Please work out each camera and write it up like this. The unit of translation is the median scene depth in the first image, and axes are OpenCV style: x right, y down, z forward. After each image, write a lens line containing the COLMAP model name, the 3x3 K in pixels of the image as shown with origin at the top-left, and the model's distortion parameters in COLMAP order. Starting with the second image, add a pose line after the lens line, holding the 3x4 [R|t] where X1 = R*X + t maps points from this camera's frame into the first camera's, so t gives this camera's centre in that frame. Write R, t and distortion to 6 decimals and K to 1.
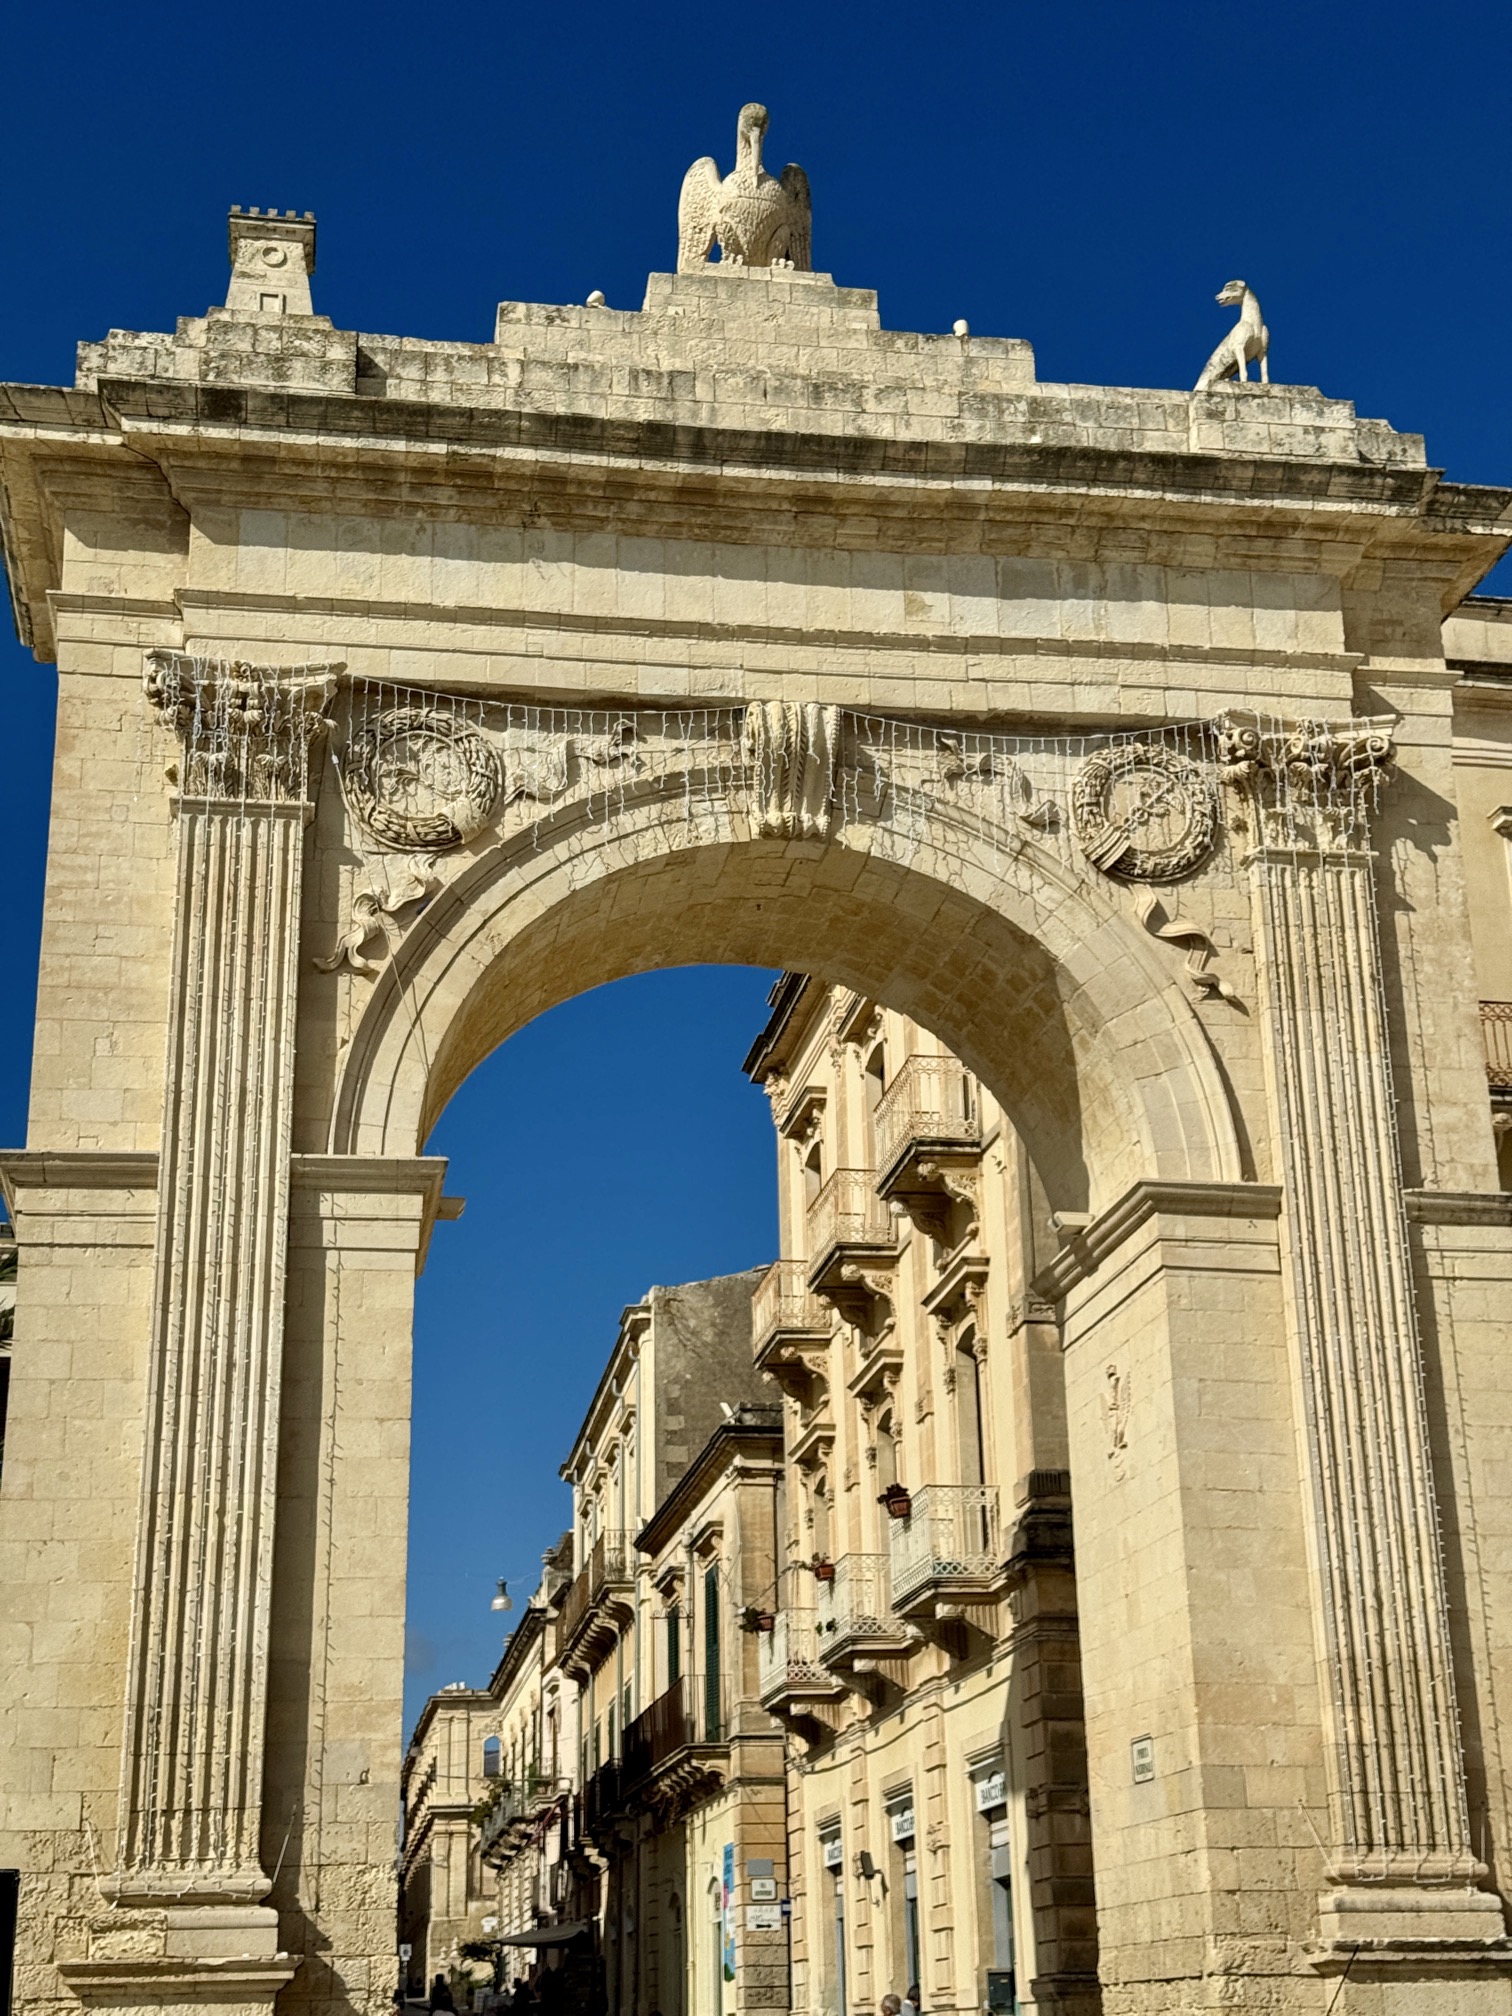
lens RADIAL K [[2808.6, 0, 766.5], [0, 2808.6, 1007.1], [0, 0, 1]] dist [0.121461, -0.113471]
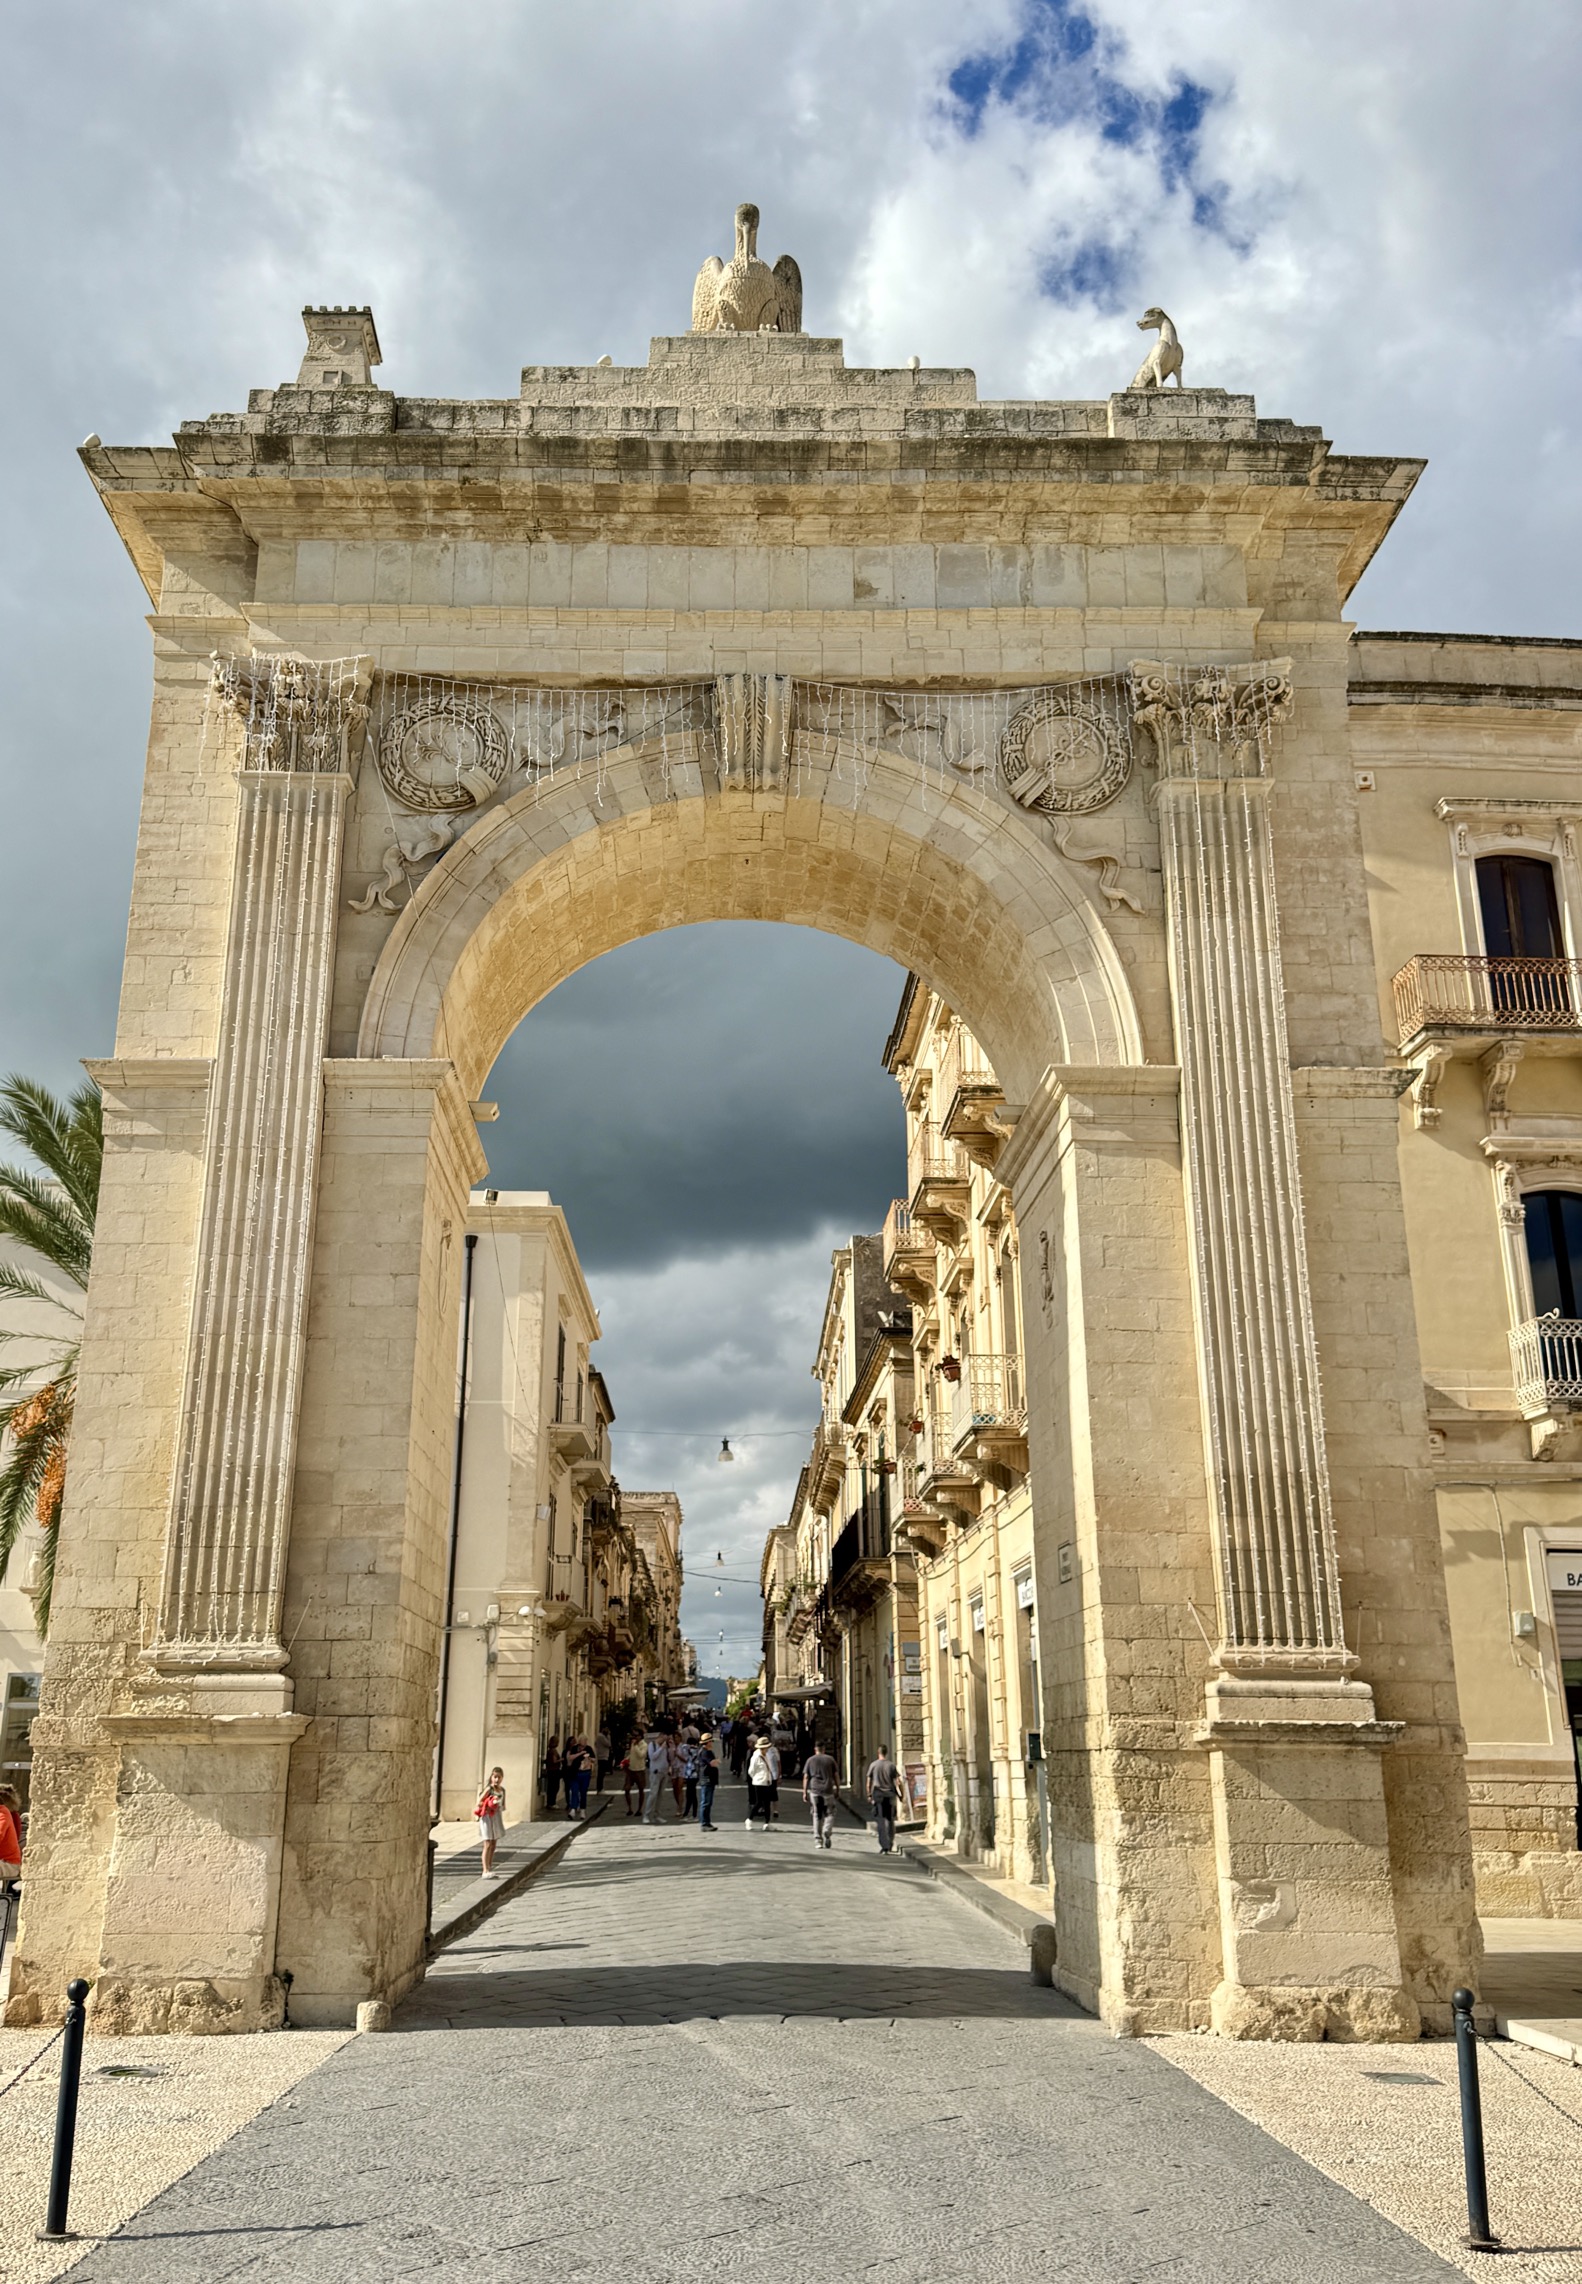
lens RADIAL K [[1859.8, 0, 721.4], [0, 1859.8, 1141.0], [0, 0, 1]] dist [0.159016, -0.357481]
pose [[0.987443, -0.024890, -0.156005, 0.112282], [0.029923, 0.999102, 0.029994, 0.062247], [0.155119, -0.034285, 0.987301, 0.213050]]
